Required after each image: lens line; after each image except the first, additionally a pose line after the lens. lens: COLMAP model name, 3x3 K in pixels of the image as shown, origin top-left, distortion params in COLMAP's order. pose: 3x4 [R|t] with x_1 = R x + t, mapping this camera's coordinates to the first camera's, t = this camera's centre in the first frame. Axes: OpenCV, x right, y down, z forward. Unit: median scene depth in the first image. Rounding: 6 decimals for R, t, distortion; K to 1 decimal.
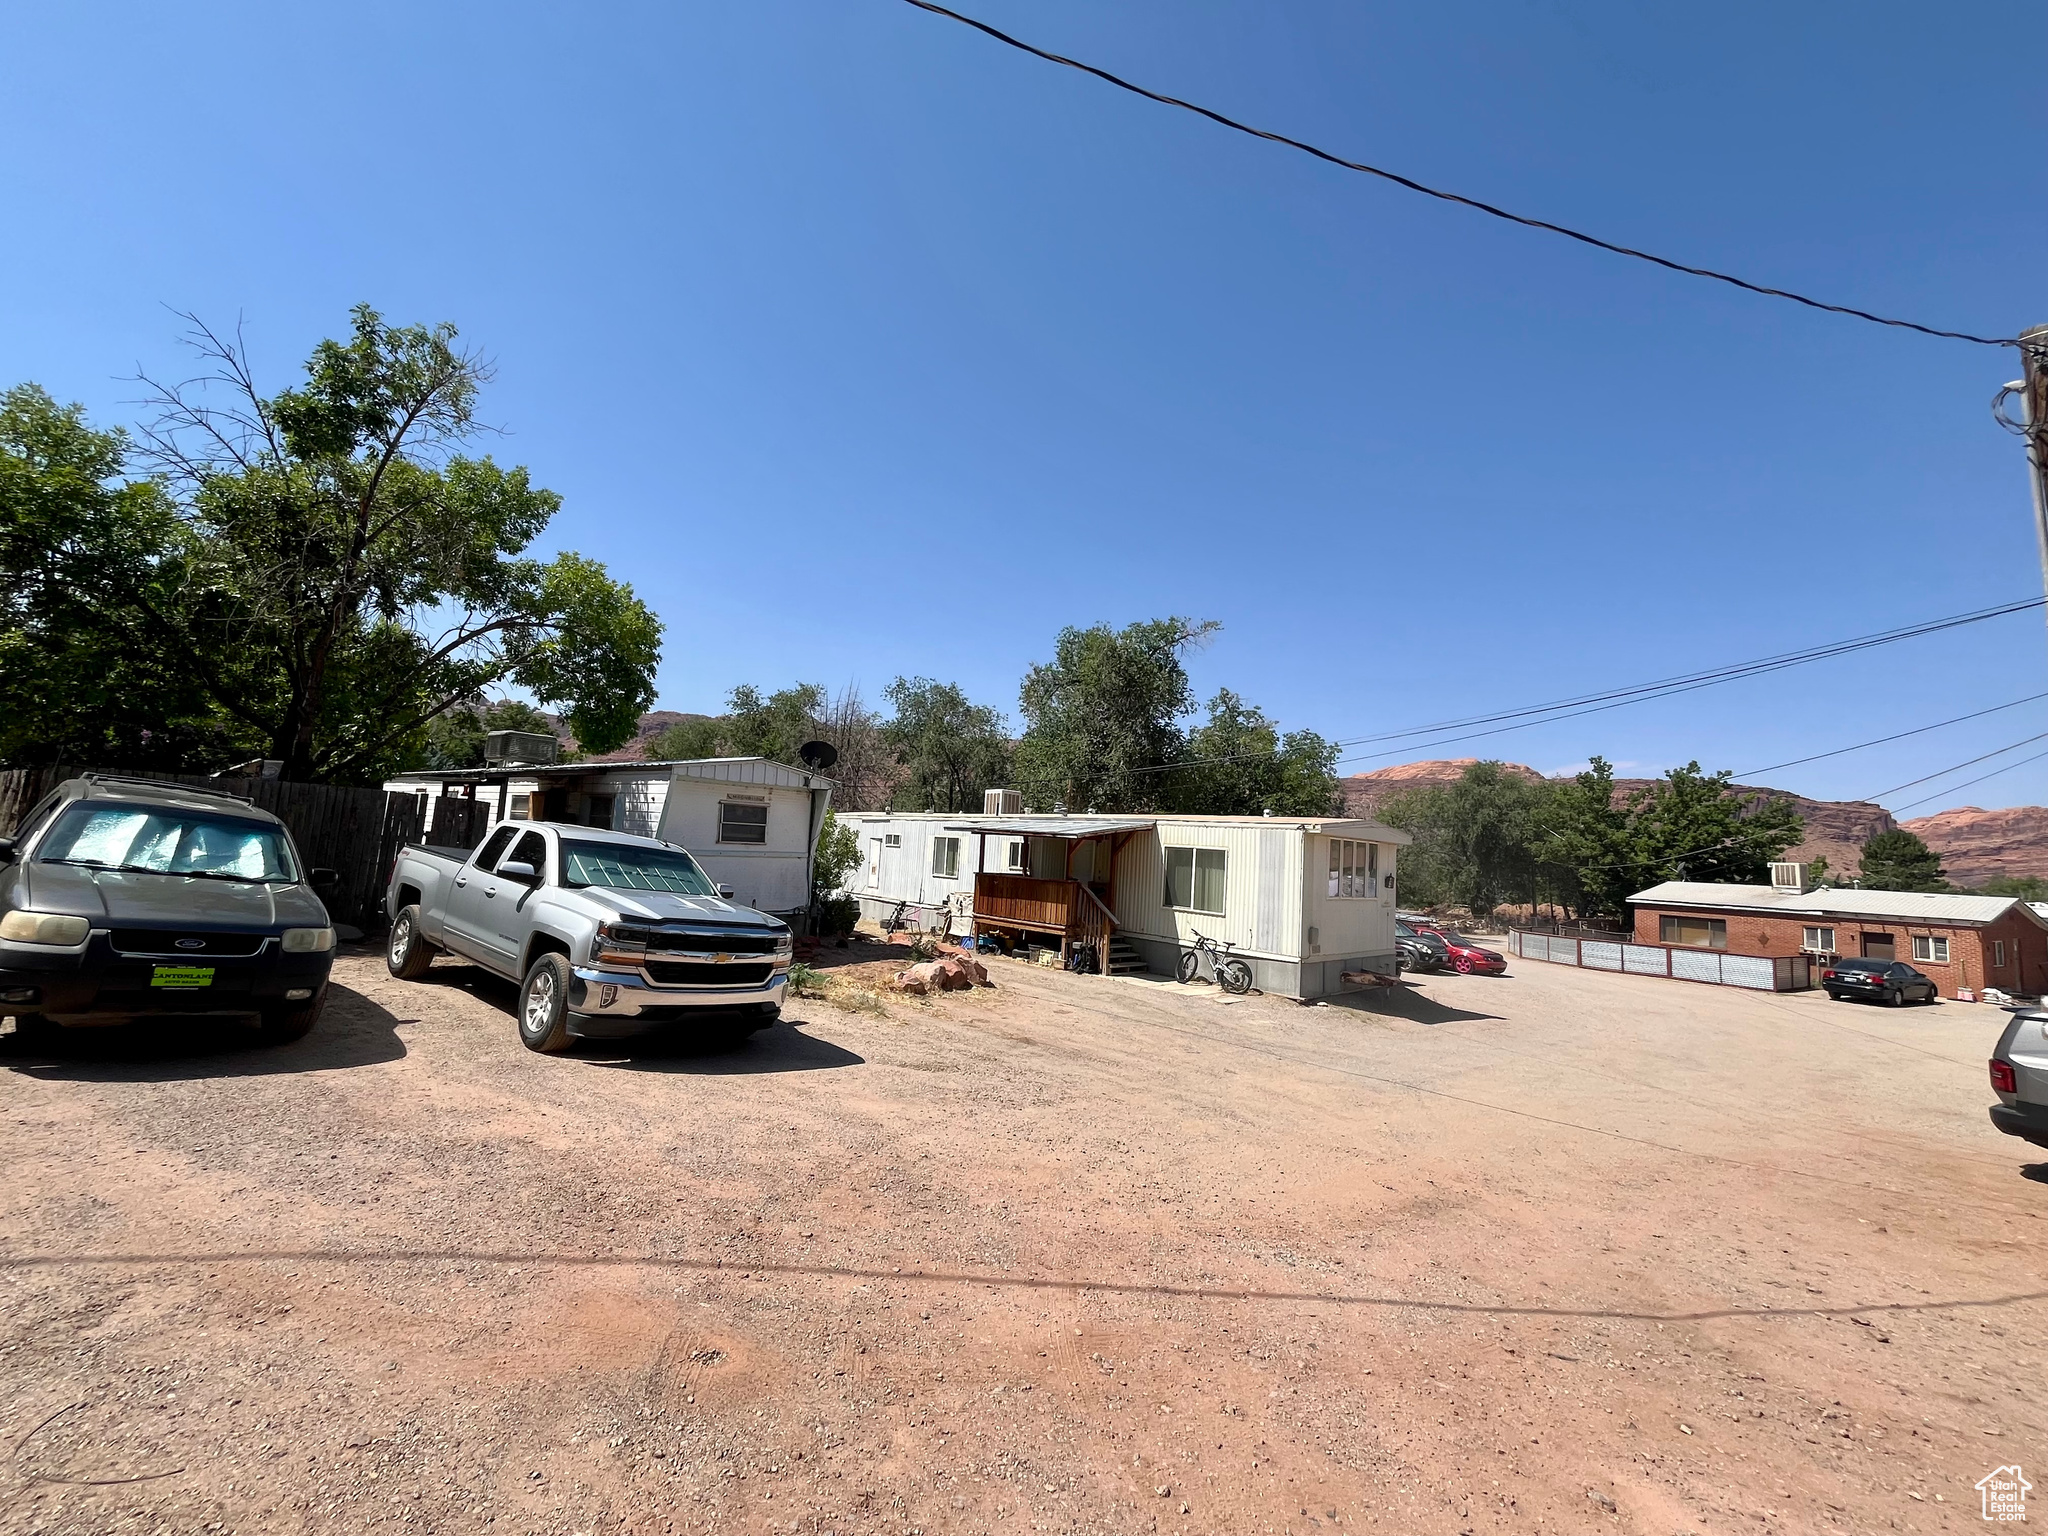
lens RADIAL K [[822.9, 0, 1026.4], [0, 822.9, 772.8], [0, 0, 1]] dist [0.001301, 0.000215]
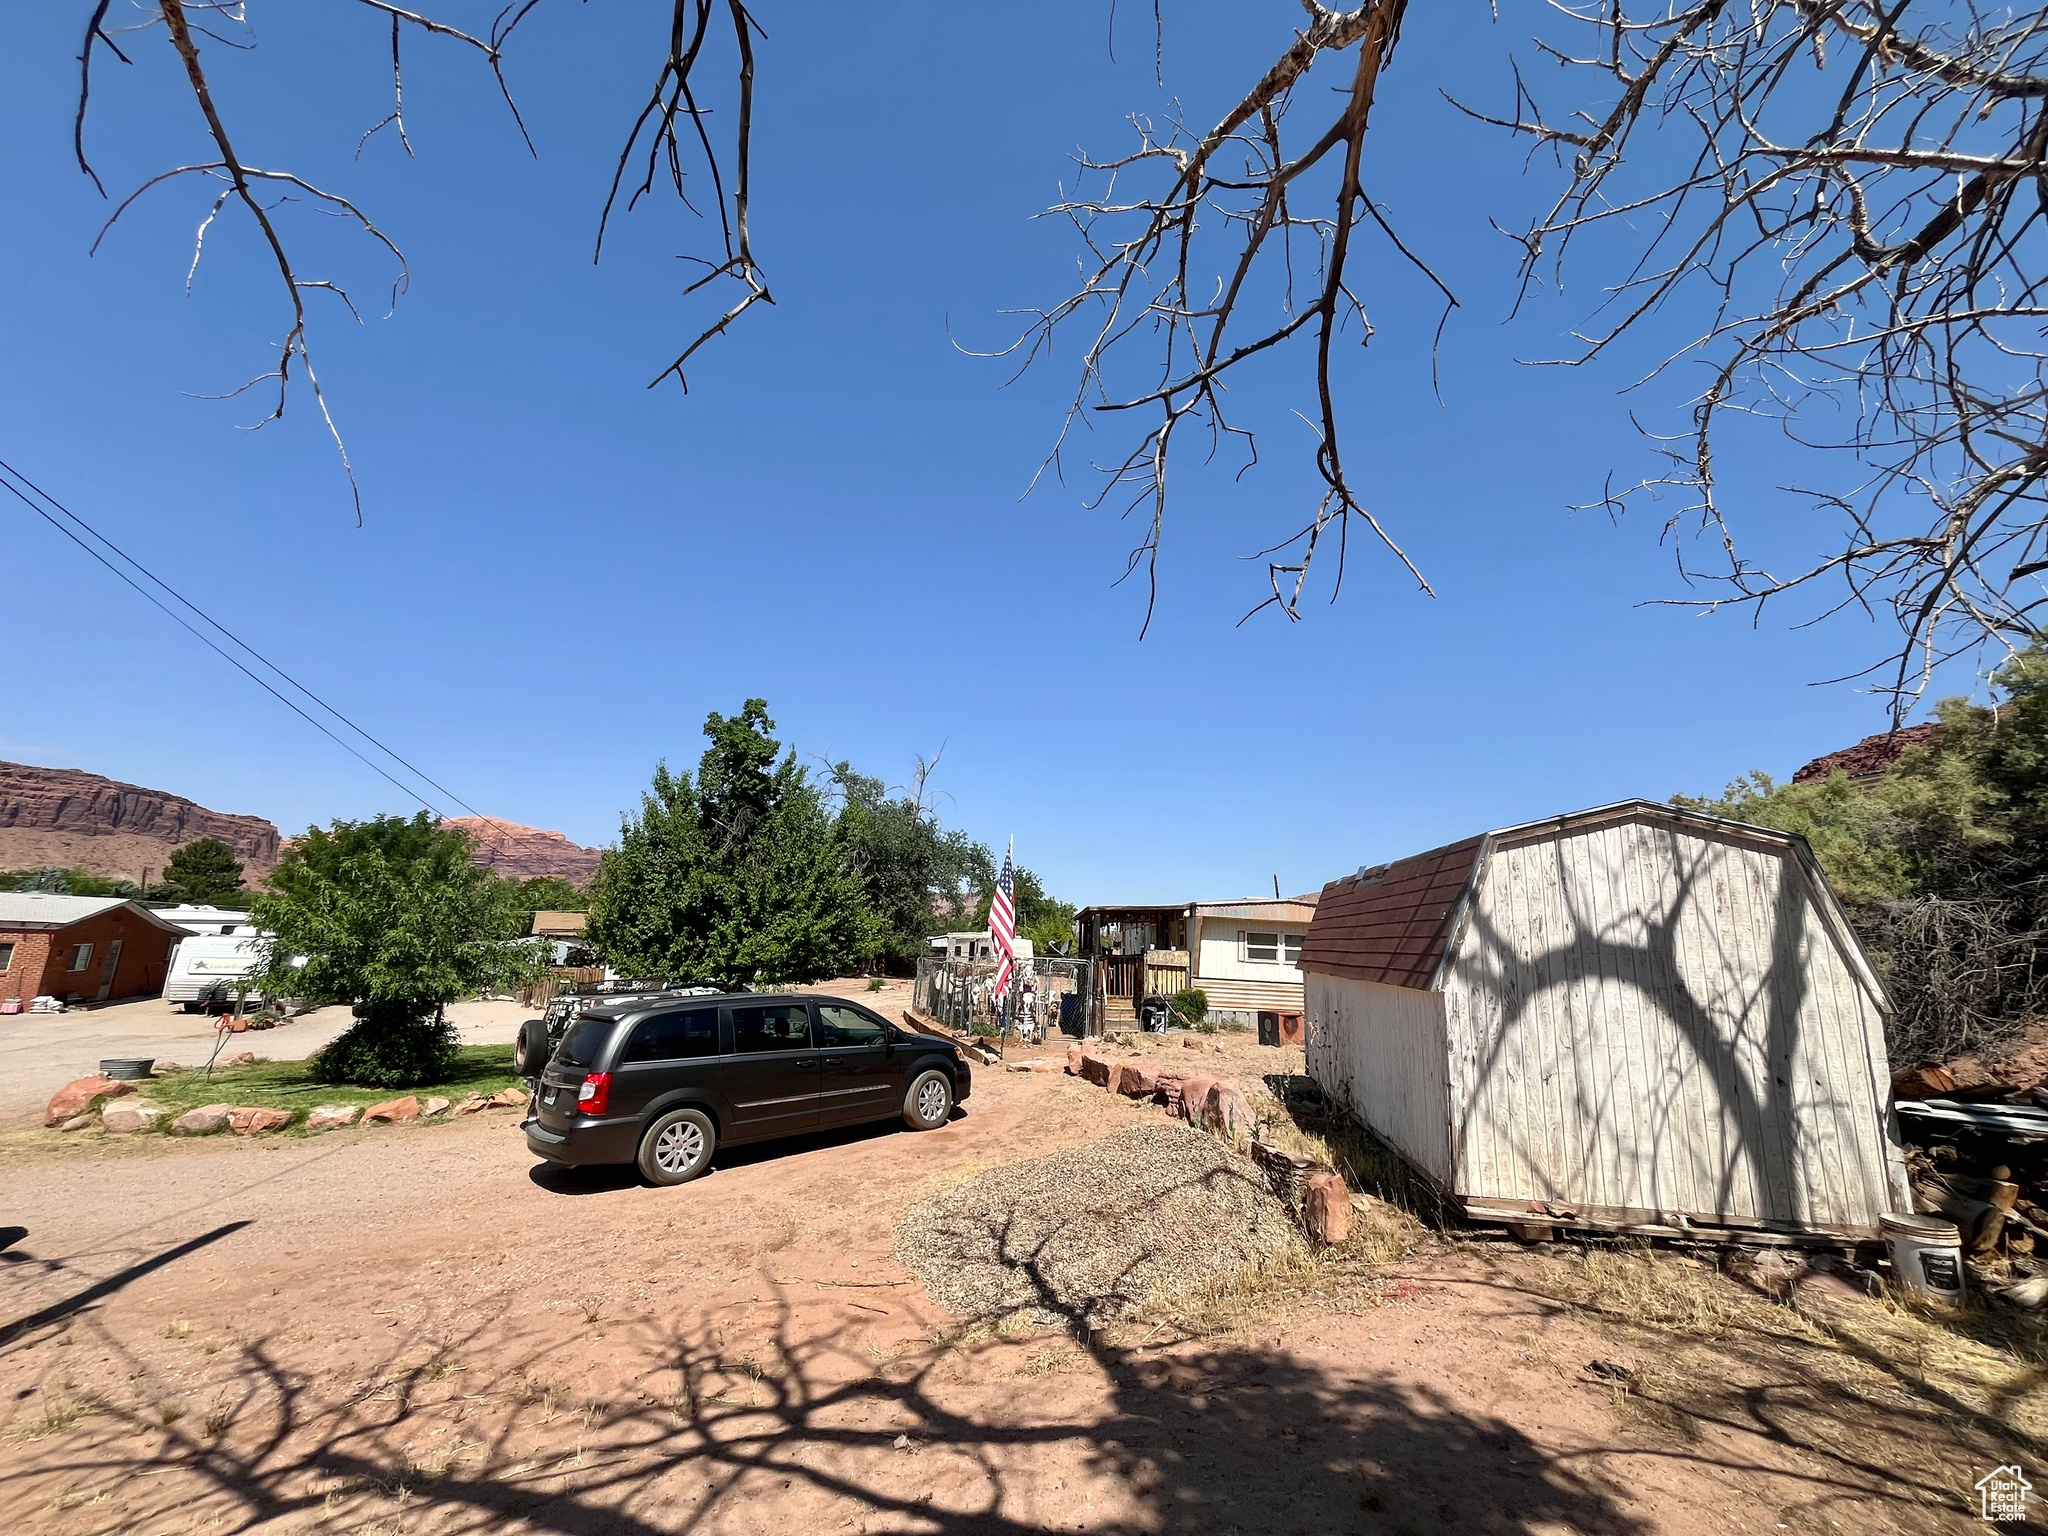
lens RADIAL K [[822.9, 0, 1023.8], [0, 822.9, 763.8], [0, 0, 1]] dist [0.001301, 0.000215]
pose [[0.034471, 0.164479, 0.985778, 0.223906], [-0.138566, 0.977624, -0.158273, 0.001059], [-0.989753, -0.131139, 0.056491, -0.091458]]
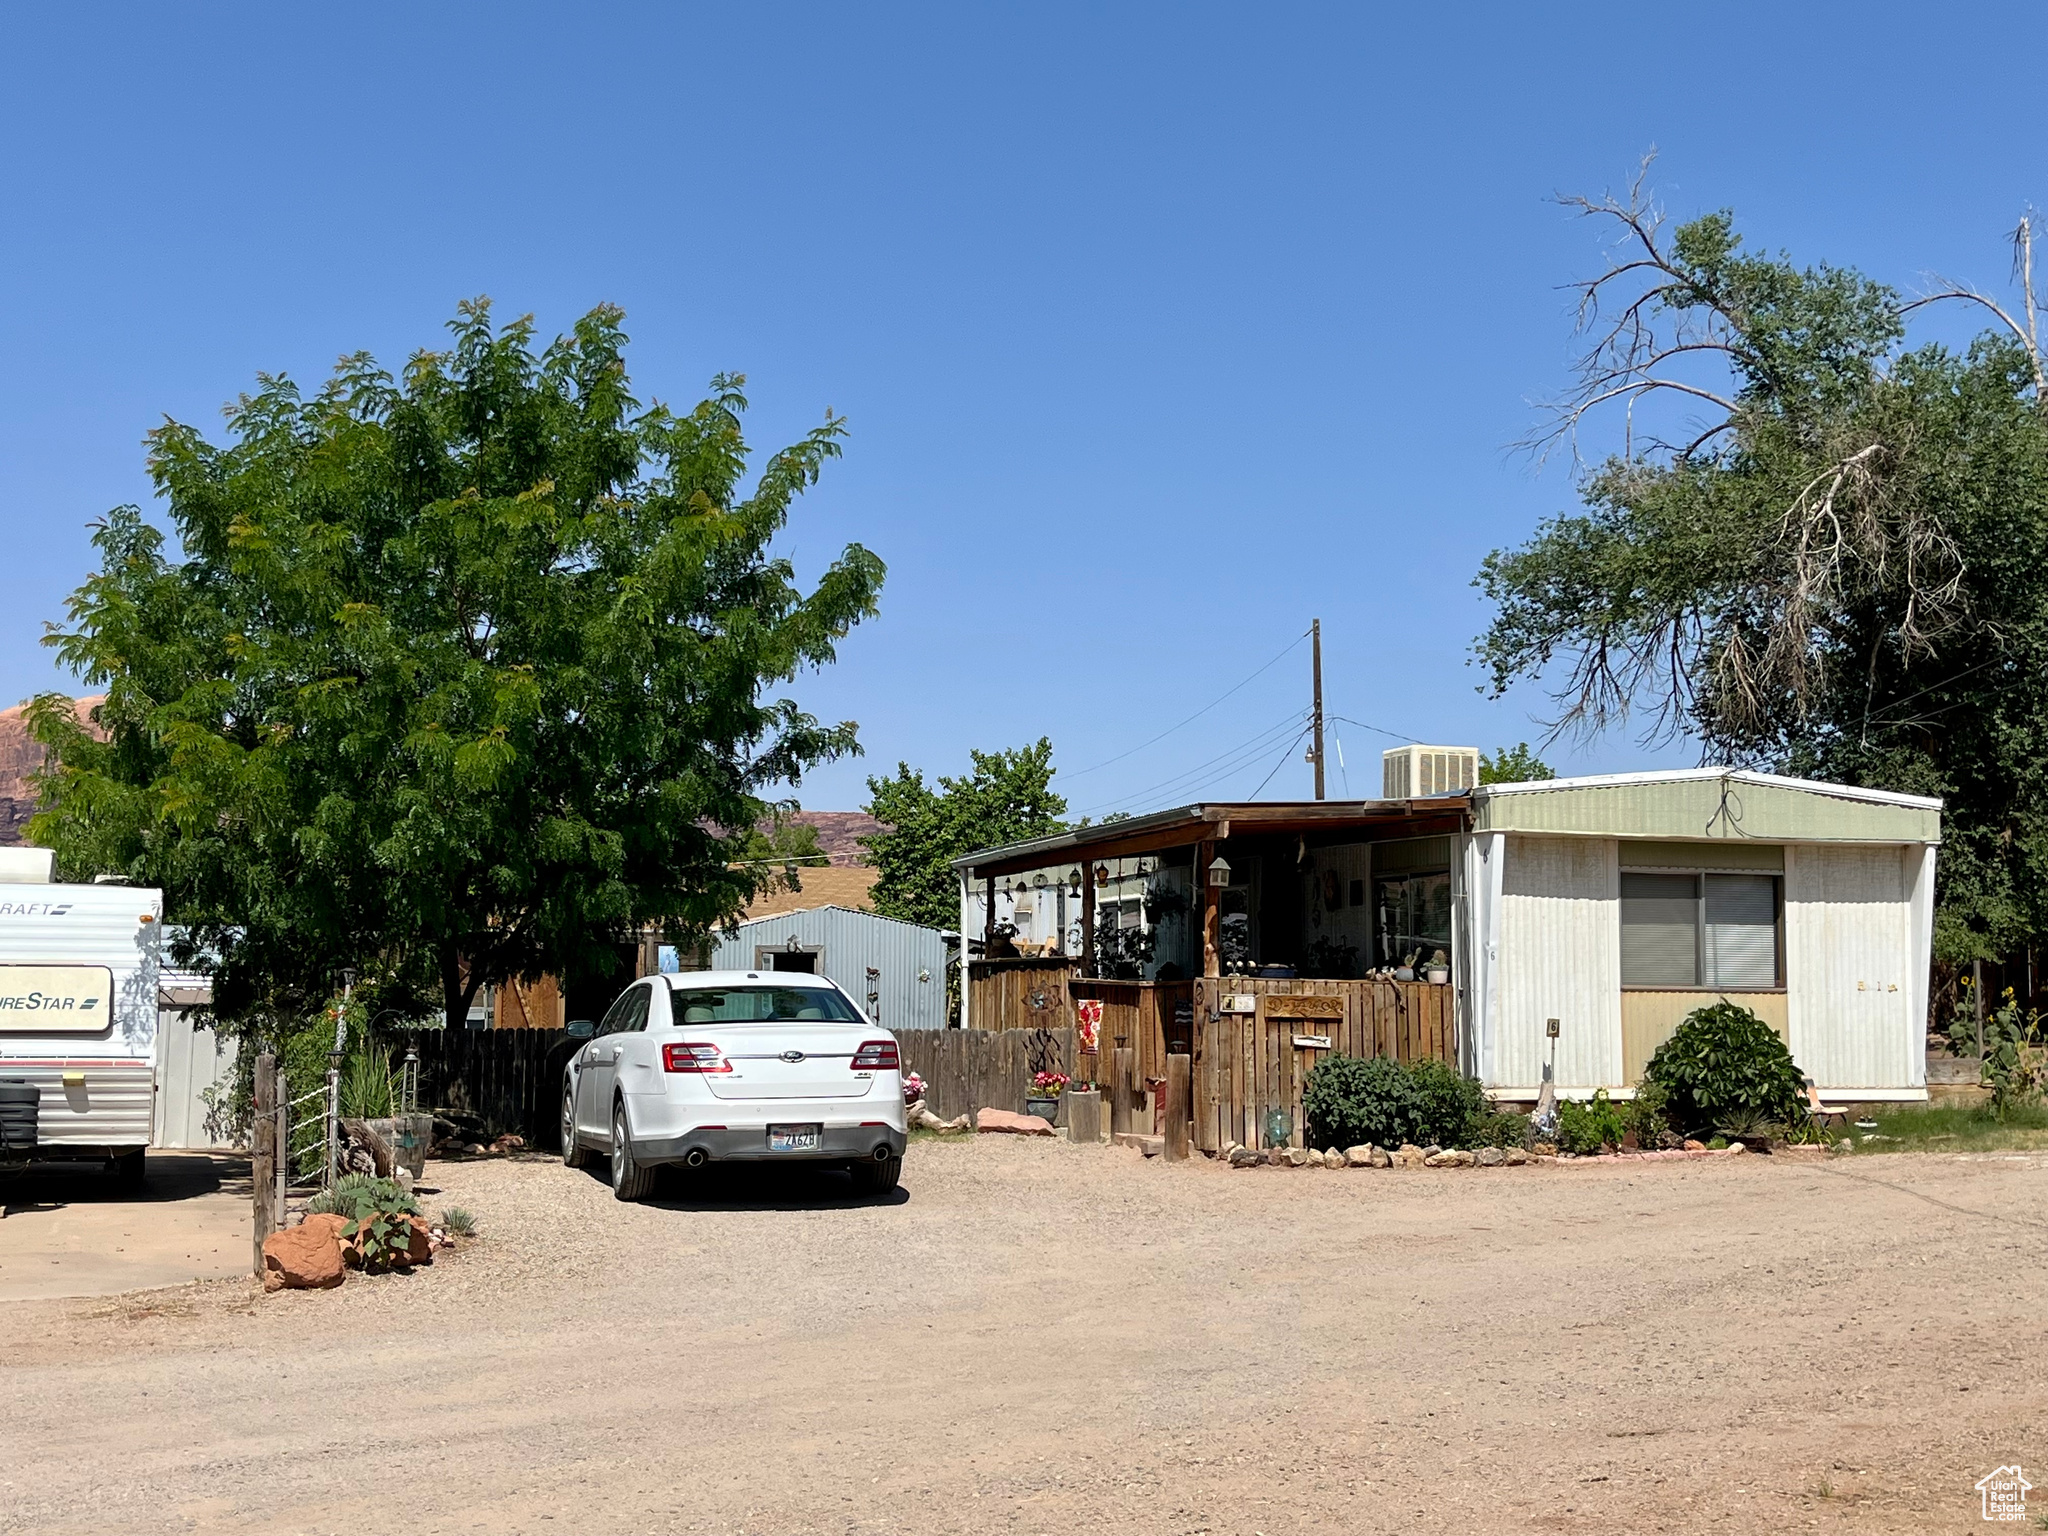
lens RADIAL K [[2437.6, 0, 996.0], [0, 2437.6, 787.4], [0, 0, 1]] dist [0.031372, 0.000000]
pose [[0.254079, 0.030927, 0.966689, 0.573700], [-0.094661, 0.995485, -0.006968, 0.118521], [-0.962540, -0.089737, 0.255860, 0.382195]]
